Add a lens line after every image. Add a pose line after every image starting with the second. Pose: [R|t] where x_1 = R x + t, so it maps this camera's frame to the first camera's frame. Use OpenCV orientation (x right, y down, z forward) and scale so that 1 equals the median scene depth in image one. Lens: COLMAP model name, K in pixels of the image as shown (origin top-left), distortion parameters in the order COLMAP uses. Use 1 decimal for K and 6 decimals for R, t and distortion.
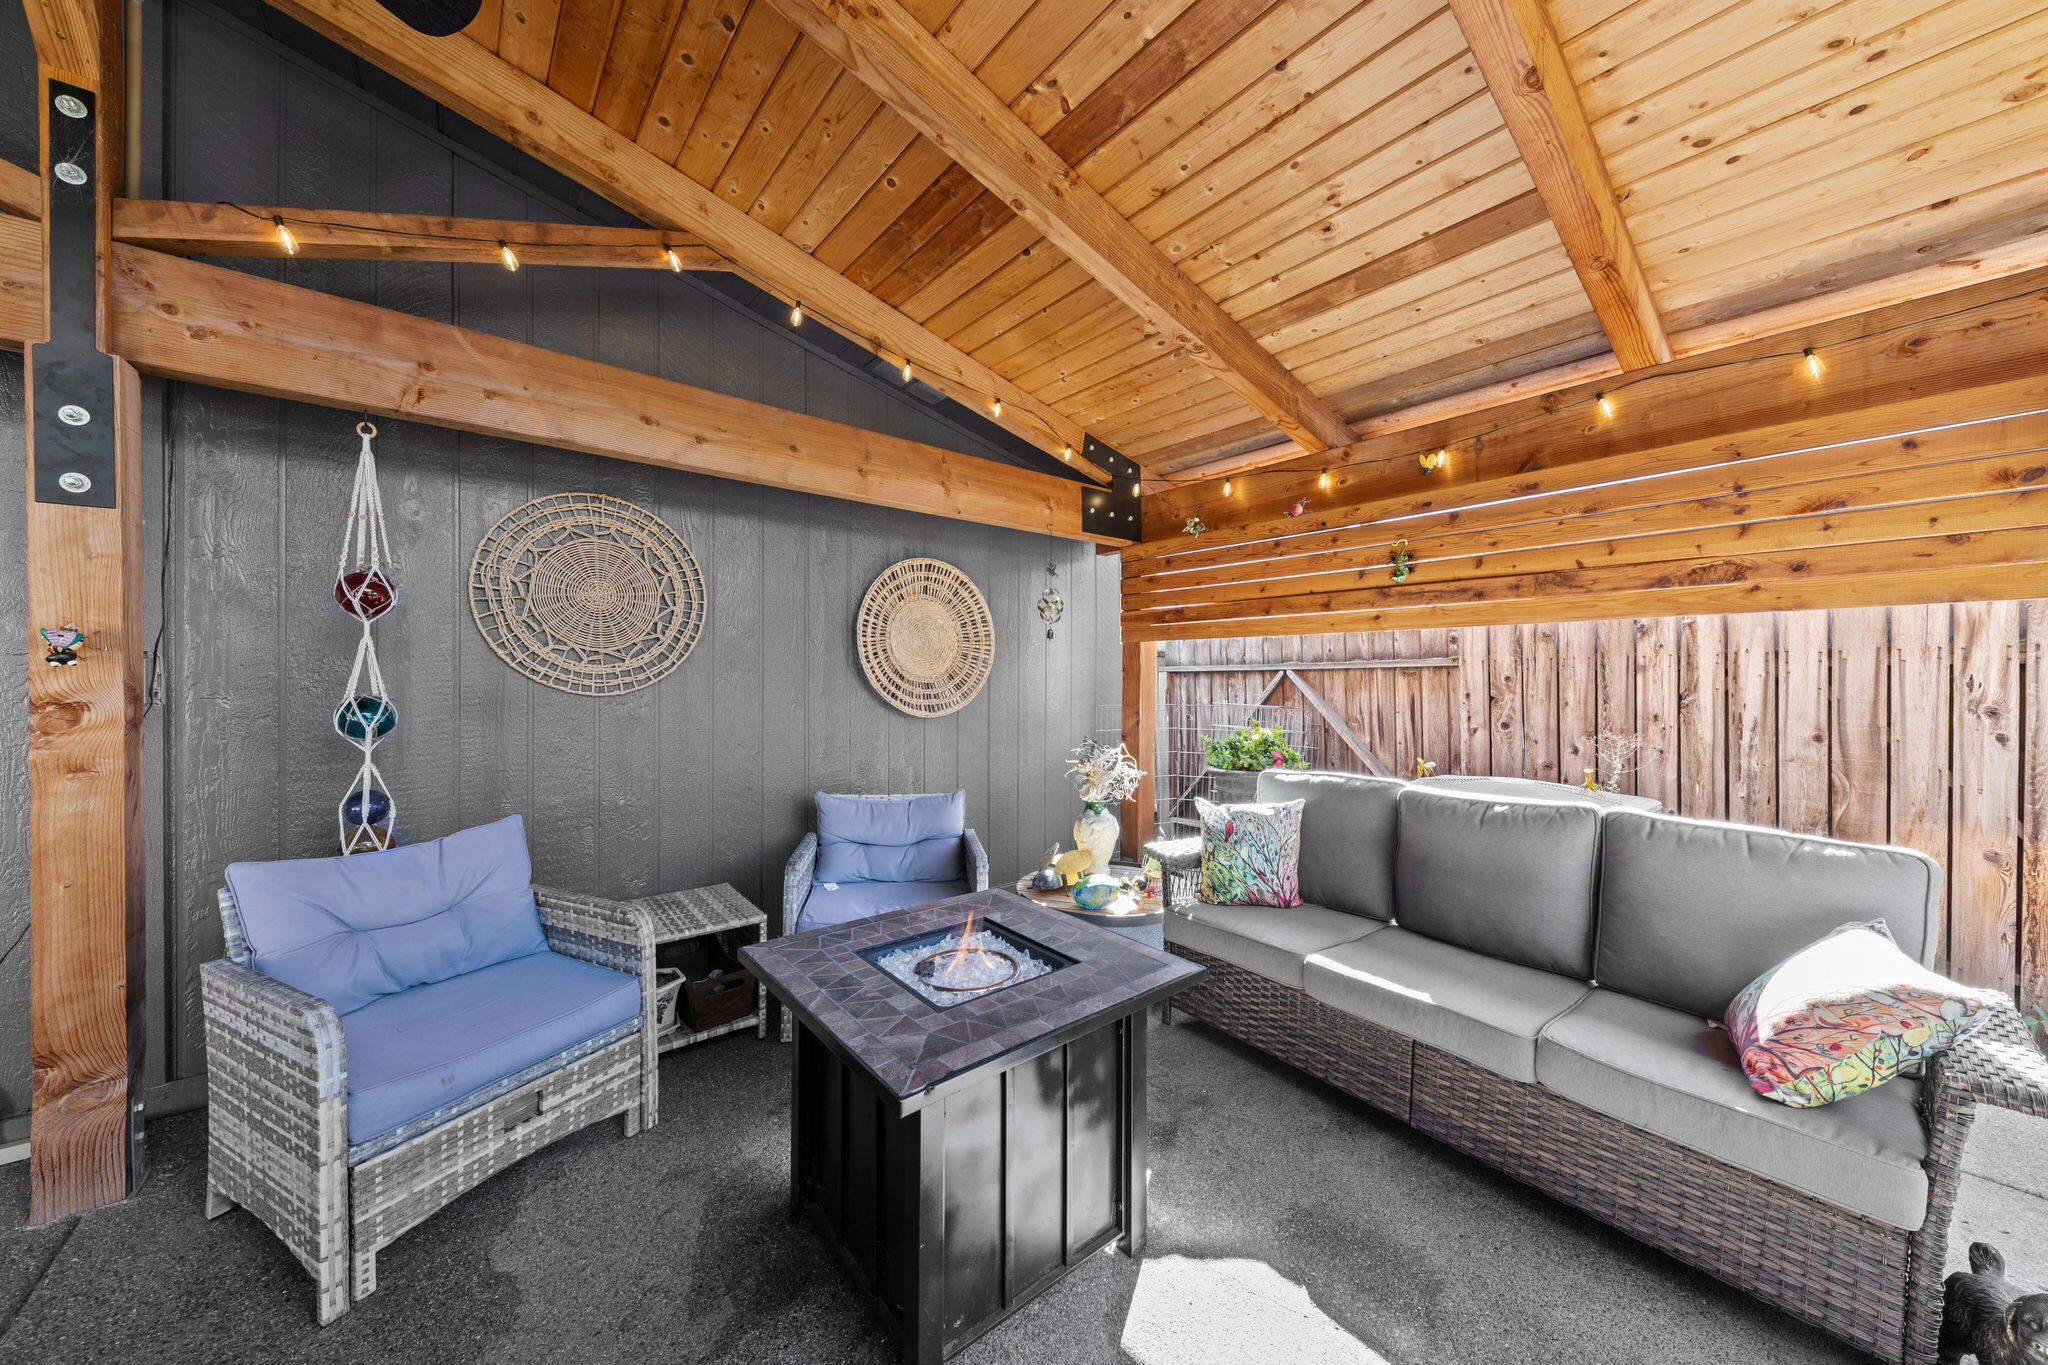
lens RADIAL K [[732.1, 0, 979.7], [0, 732.1, 682.5], [0, 0, 1]] dist [0.000981, -0.000221]
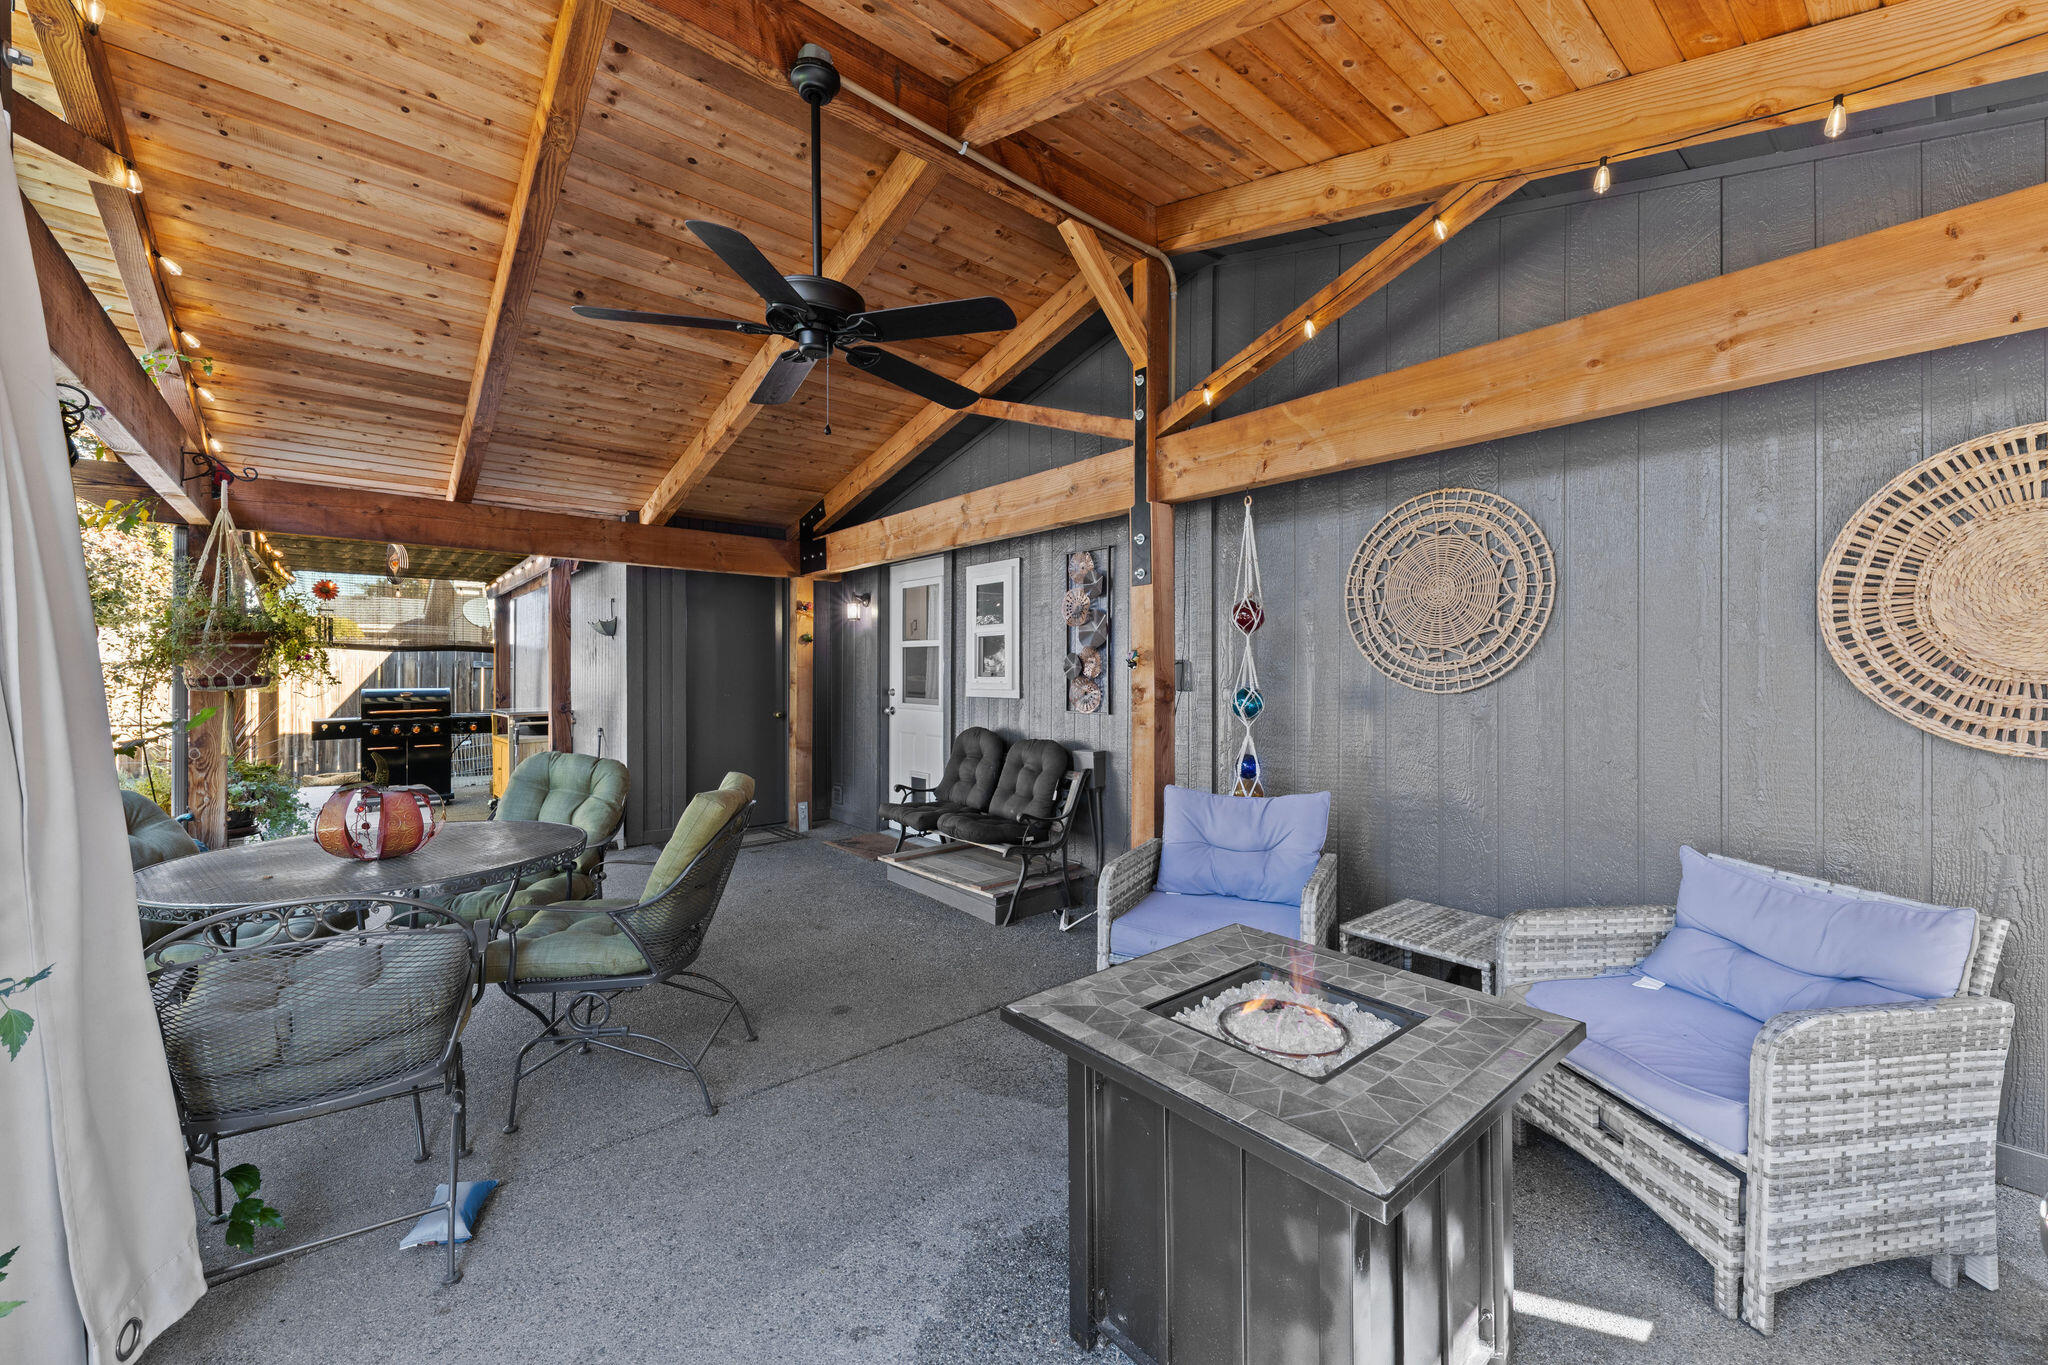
lens RADIAL K [[777.0, 0, 1030.0], [0, 777.0, 674.3], [0, 0, 1]] dist [0.000155, 0.000126]
pose [[0.031262, -0.004600, -0.999501, 0.499273], [-0.007310, 0.999962, -0.004831, 0.001357], [0.999484, 0.007457, 0.031228, 0.404840]]
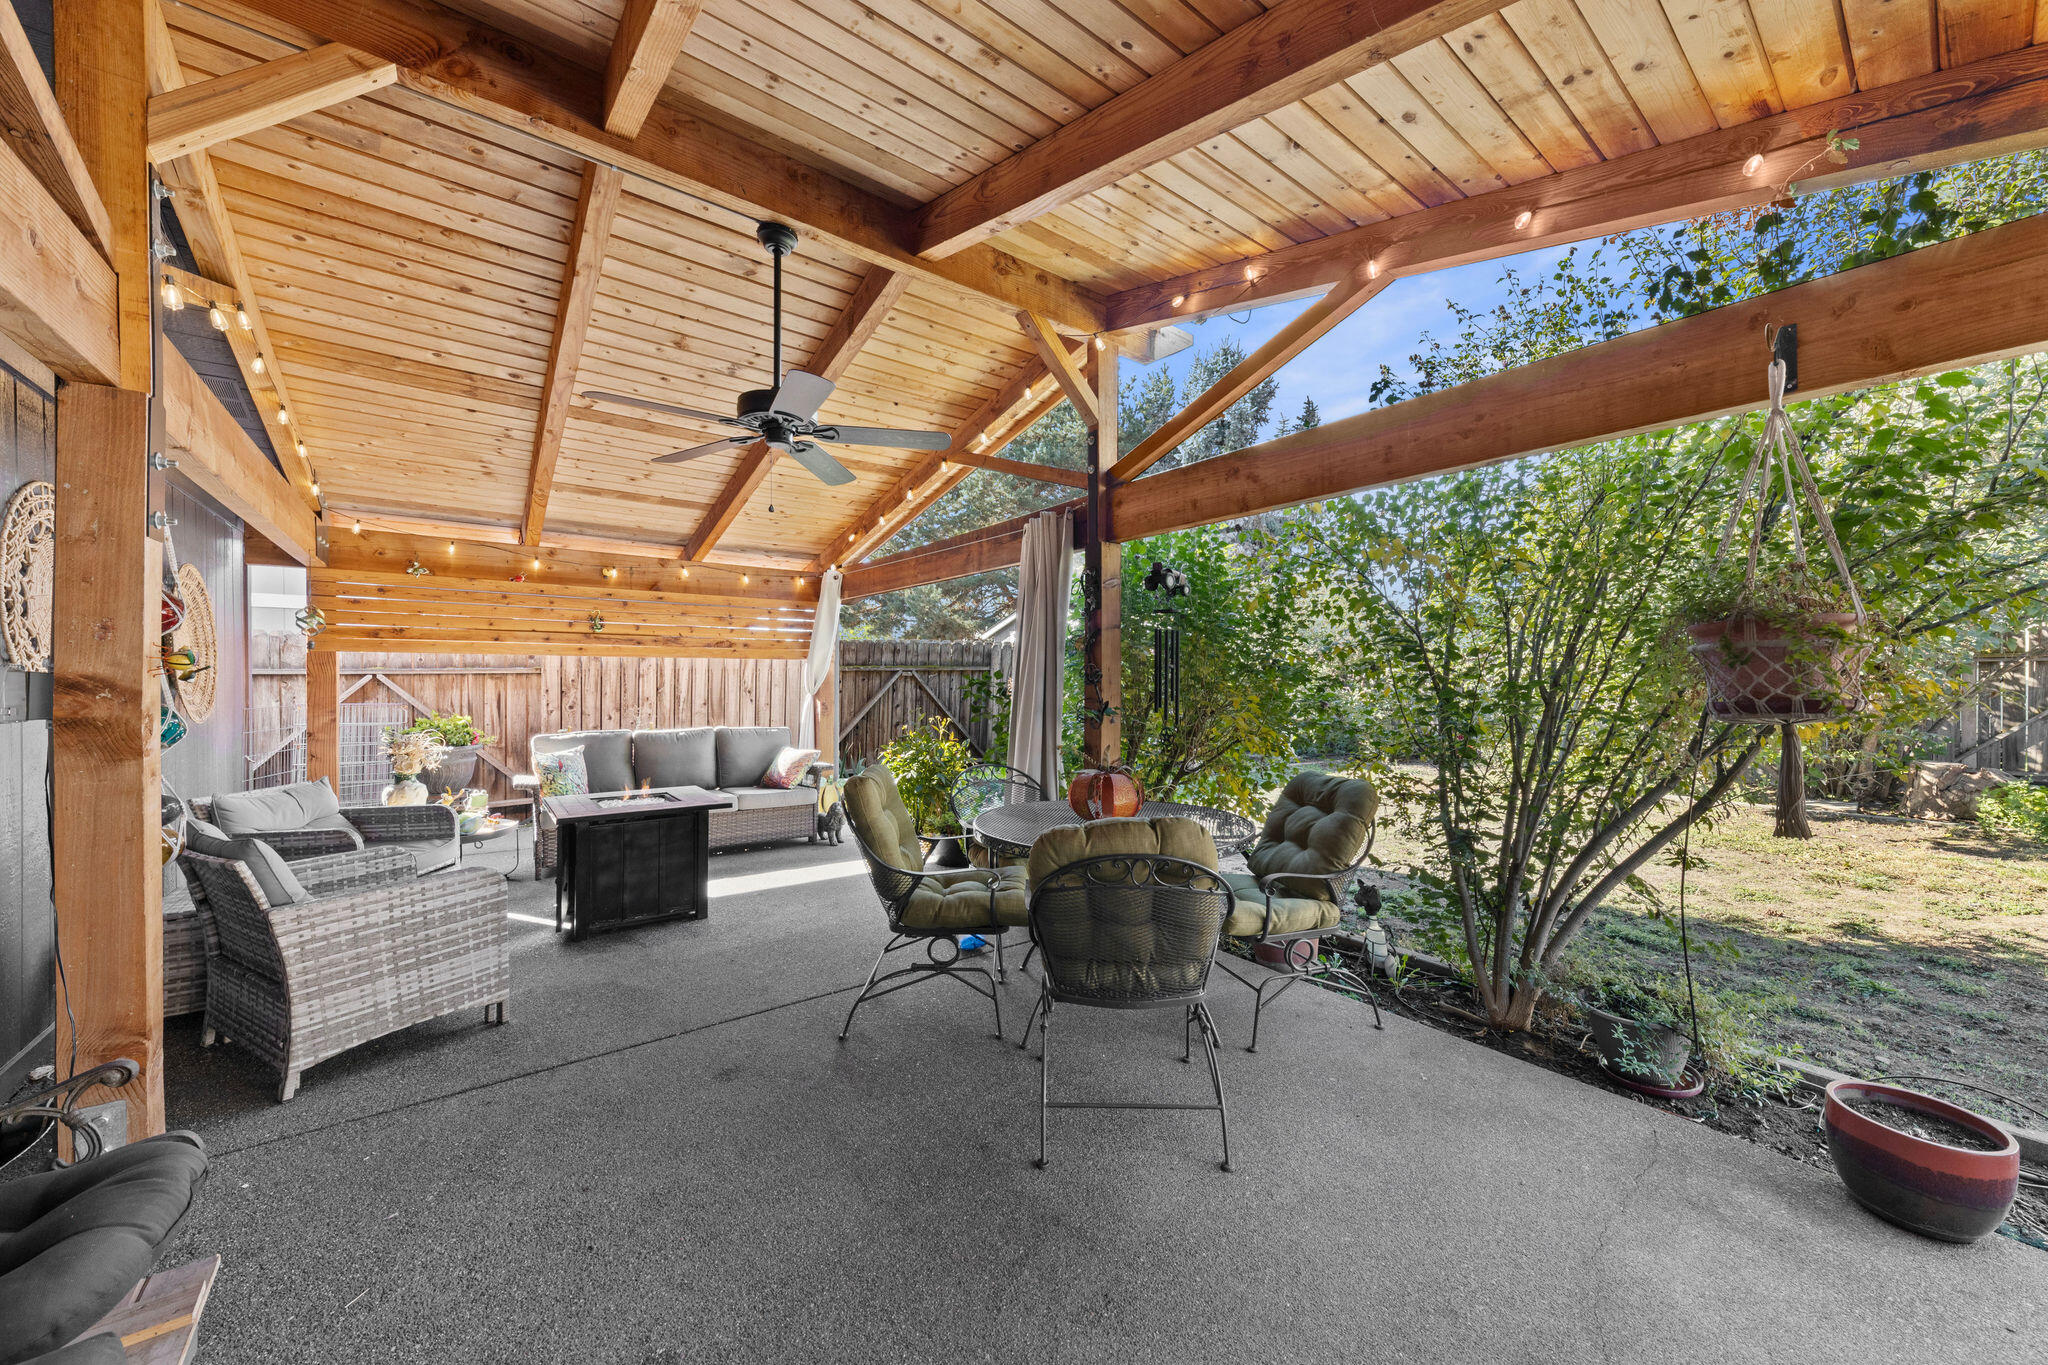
lens RADIAL K [[725.1, 0, 1085.6], [0, 725.1, 683.0], [0, 0, 1]] dist [0.012794, -0.000118]
pose [[-0.035444, -0.009991, 0.999322, -1.488946], [0.004834, 0.999937, 0.010169, -0.016039], [-0.999360, 0.005192, -0.035393, -0.240674]]
